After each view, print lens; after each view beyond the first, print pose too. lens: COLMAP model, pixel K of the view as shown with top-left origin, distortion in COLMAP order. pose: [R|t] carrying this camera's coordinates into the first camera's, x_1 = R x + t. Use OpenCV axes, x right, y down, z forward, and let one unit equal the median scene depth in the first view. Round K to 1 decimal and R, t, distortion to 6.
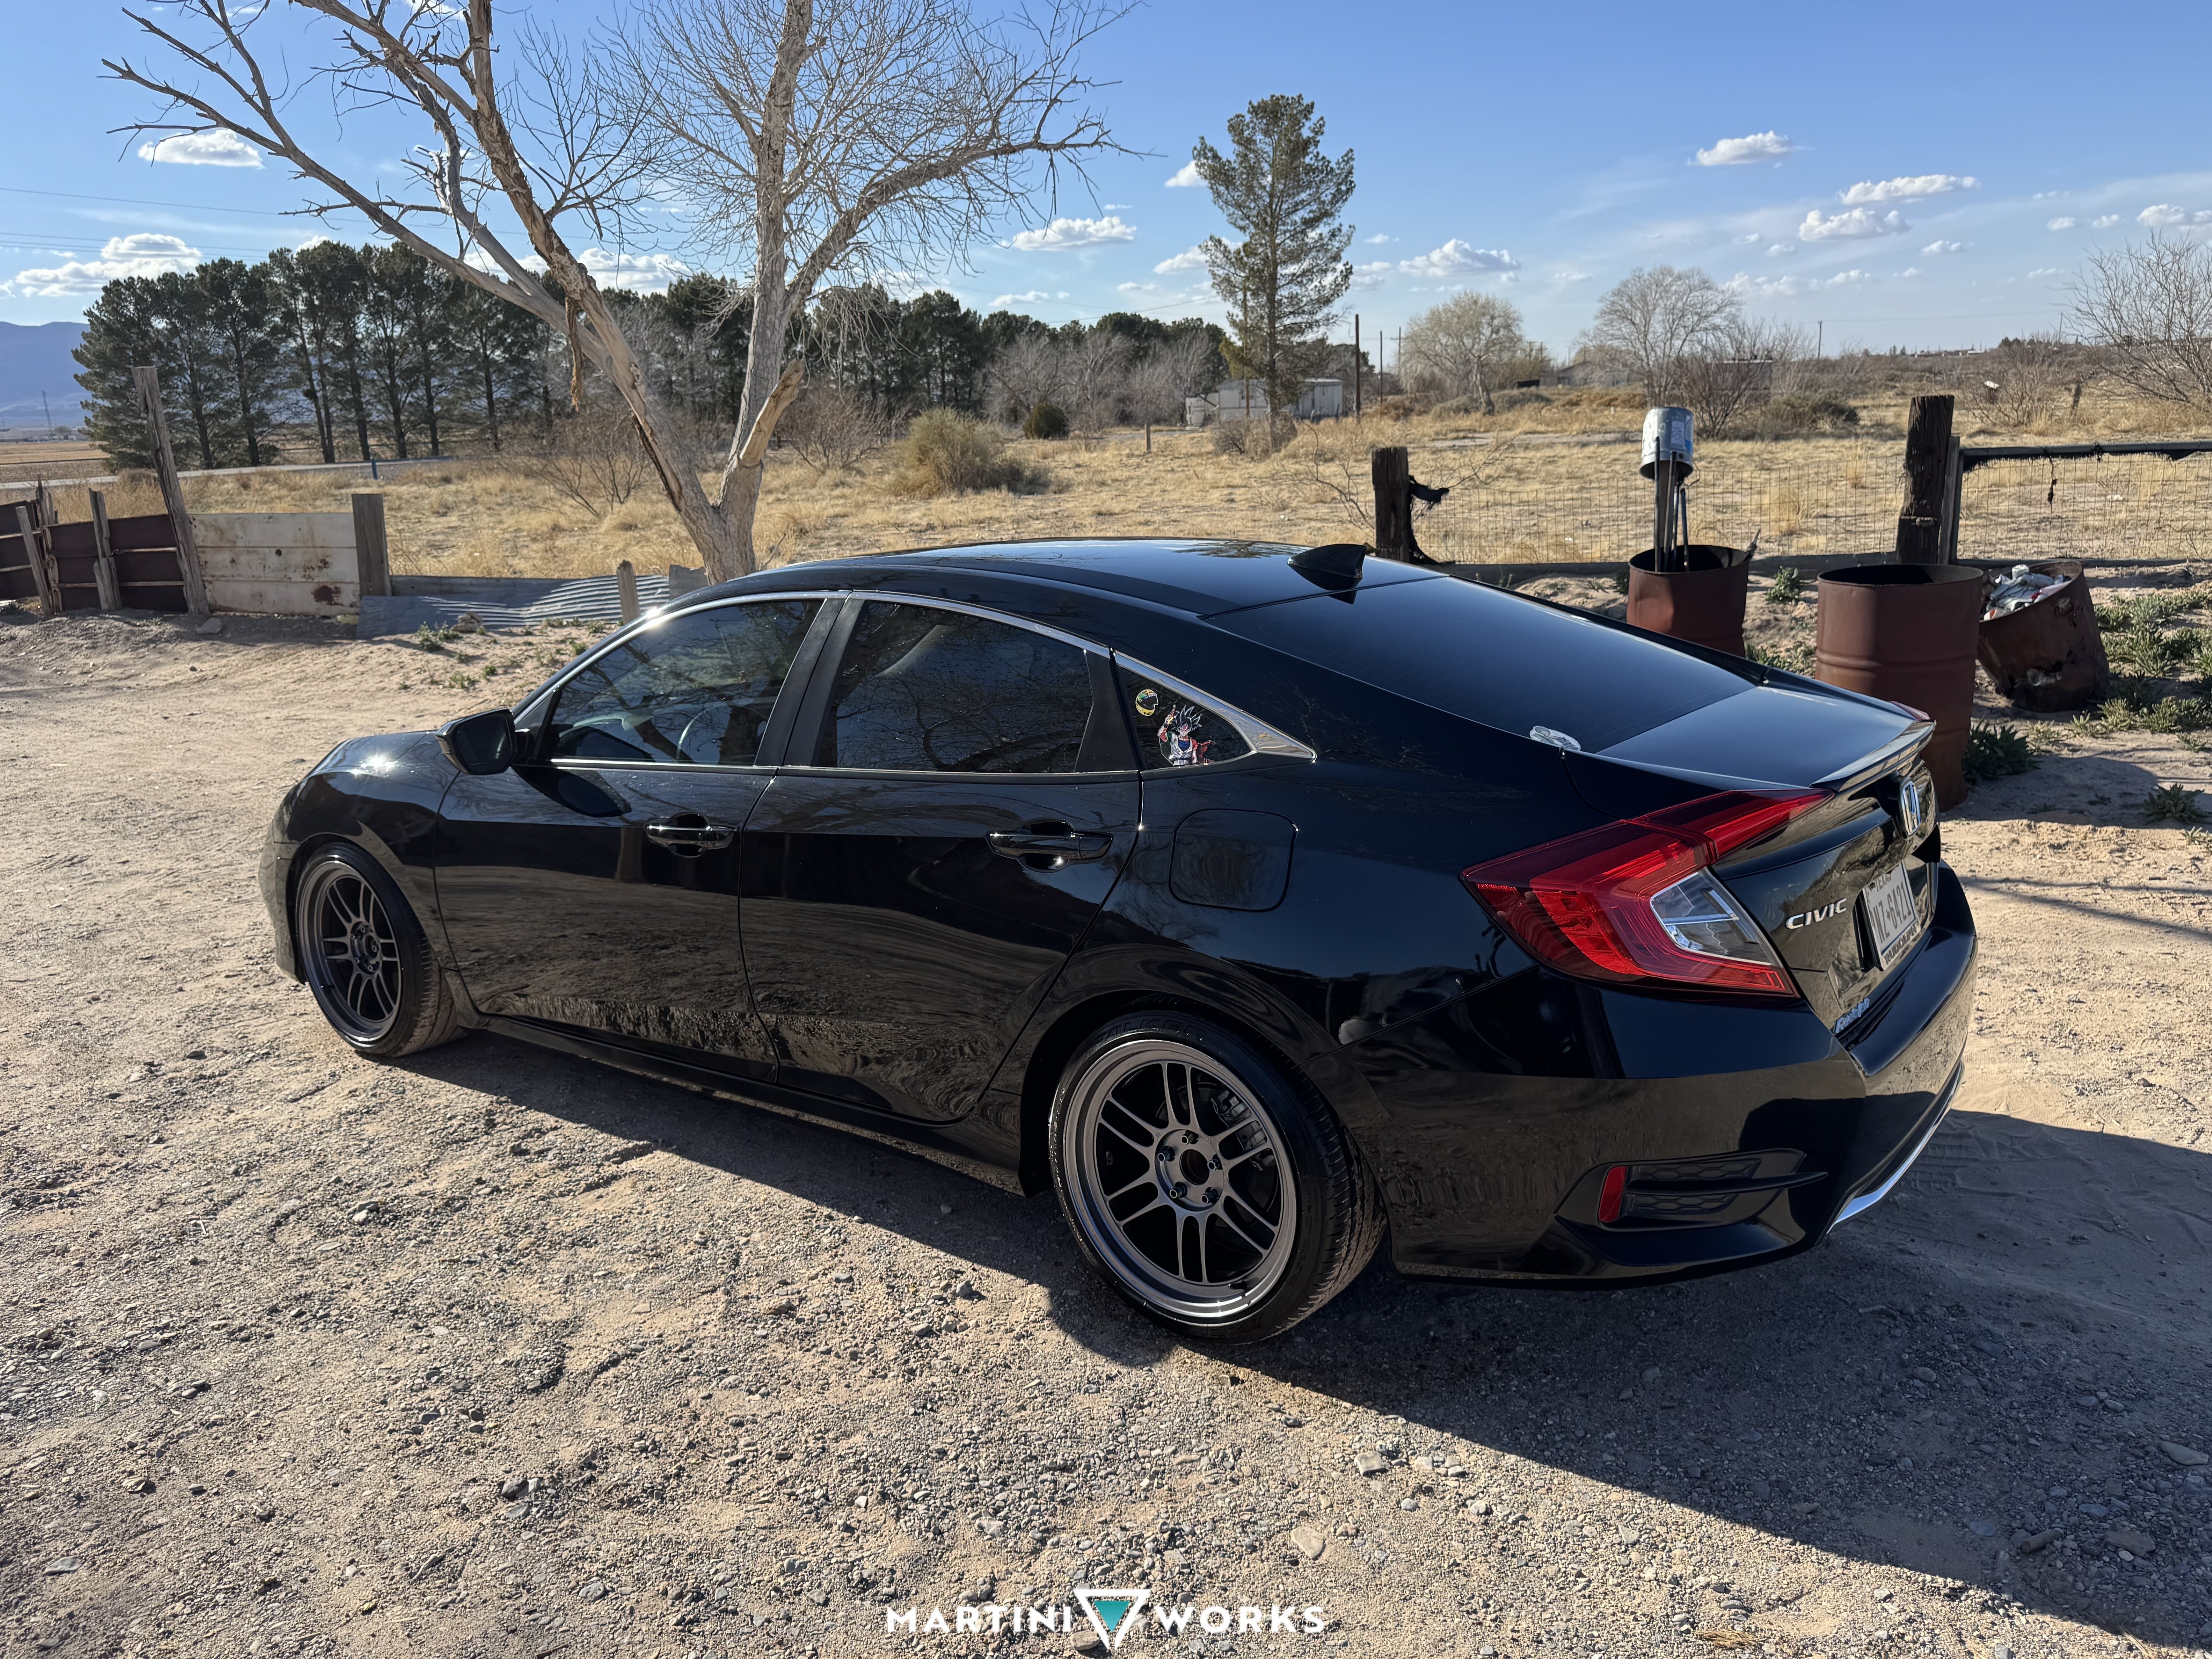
lens RADIAL K [[1632.0, 0, 1105.2], [0, 1632.0, 842.4], [0, 0, 1]] dist [0.006859, 0.001023]
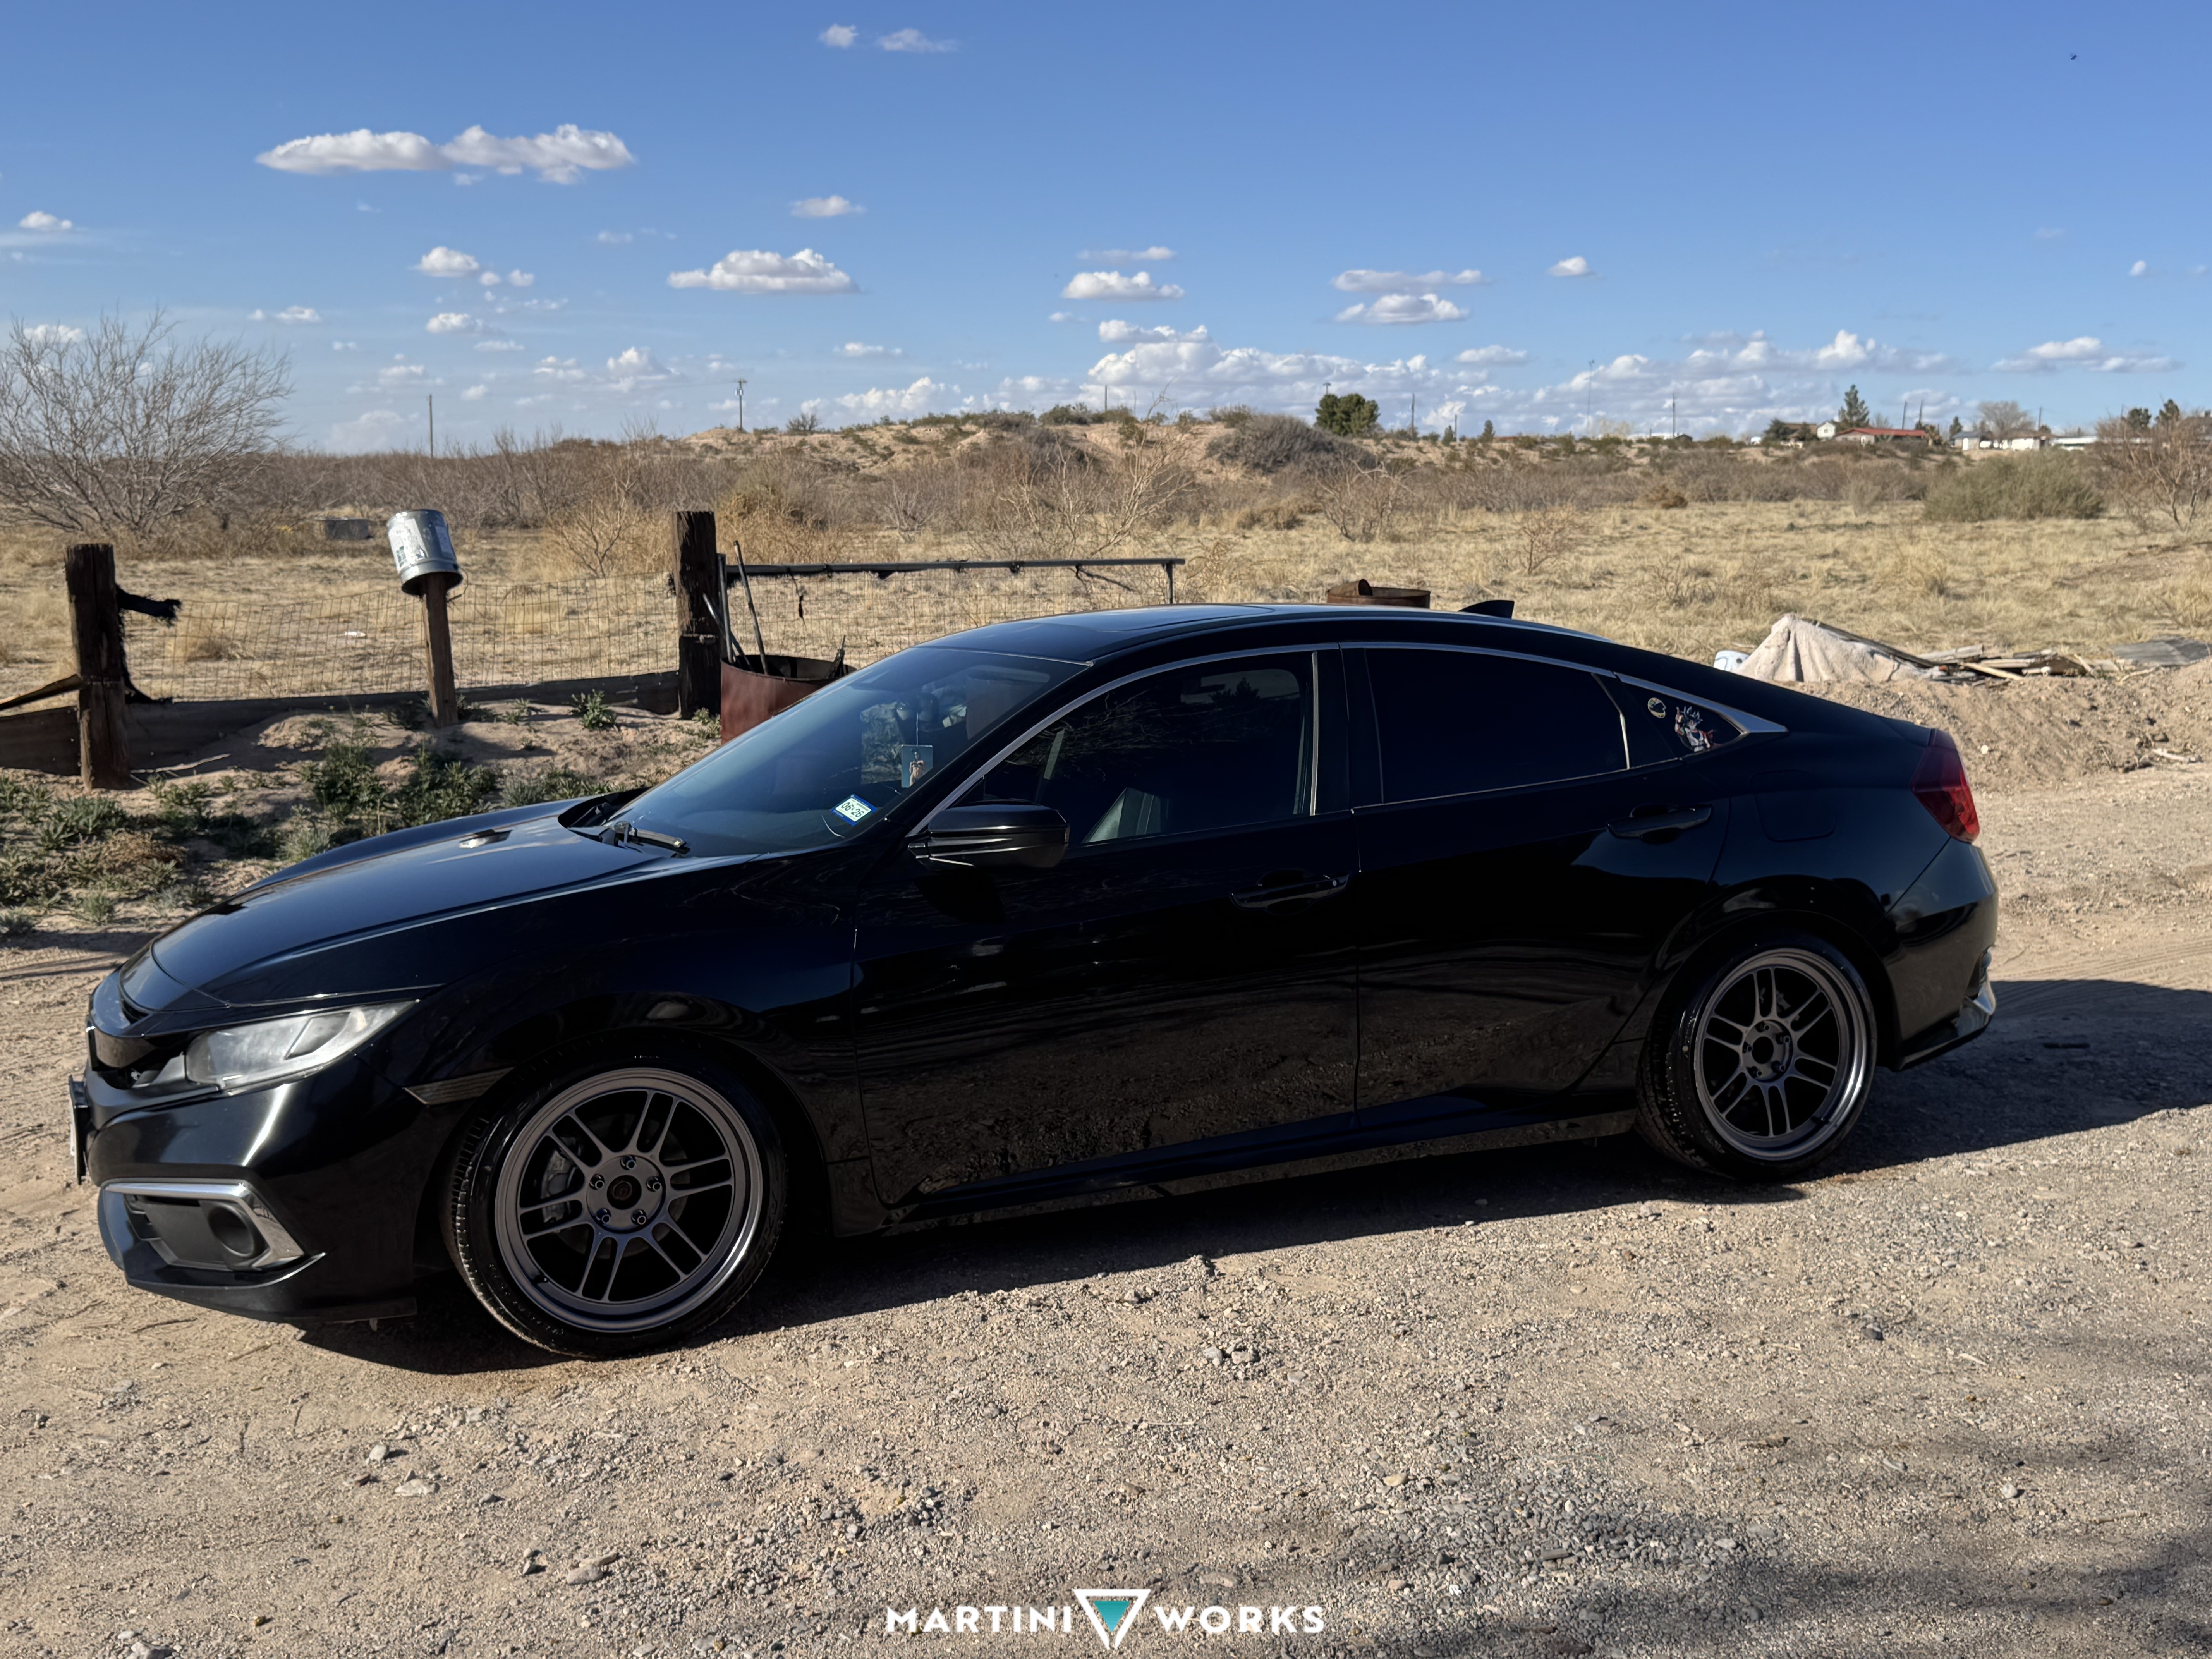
lens RADIAL K [[2363.0, 0, 1103.6], [0, 2363.0, 824.0], [0, 0, 1]] dist [0.033487, 0.000000]
pose [[0.484220, -0.069592, 0.872174, -1.815309], [0.191841, 0.981020, -0.028231, -0.026933], [-0.853656, 0.180989, 0.488380, 0.477925]]
